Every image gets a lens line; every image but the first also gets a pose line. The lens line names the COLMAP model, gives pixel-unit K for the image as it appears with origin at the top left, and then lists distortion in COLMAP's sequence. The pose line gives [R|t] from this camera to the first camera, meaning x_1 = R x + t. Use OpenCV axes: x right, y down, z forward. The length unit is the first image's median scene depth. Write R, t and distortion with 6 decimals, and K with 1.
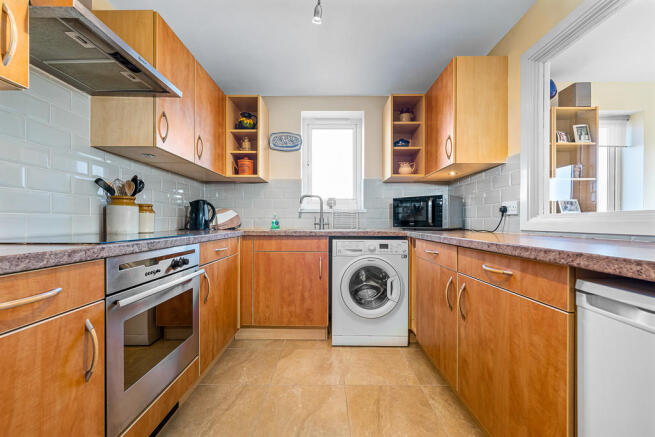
lens RADIAL K [[267.2, 0, 327.3], [0, 267.2, 220.1], [0, 0, 1]] dist [-0.000086, -0.000306]
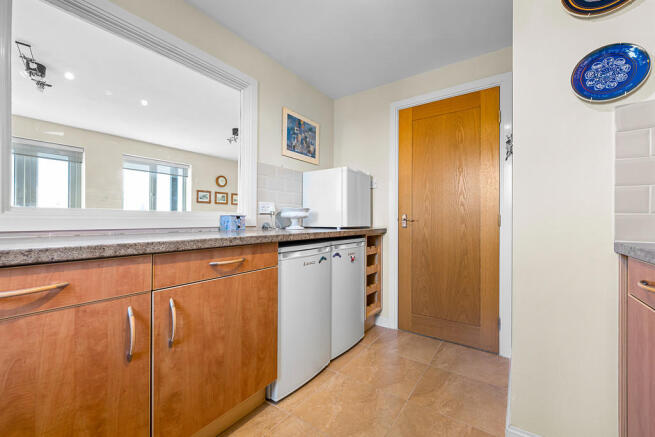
lens RADIAL K [[267.2, 0, 327.3], [0, 267.2, 219.2], [0, 0, 1]] dist [-0.000086, -0.000306]
pose [[-0.811602, -0.012080, 0.584086, -0.432919], [-0.013885, 0.999903, 0.001386, -0.001825], [-0.584046, -0.006985, -0.811691, 1.941876]]
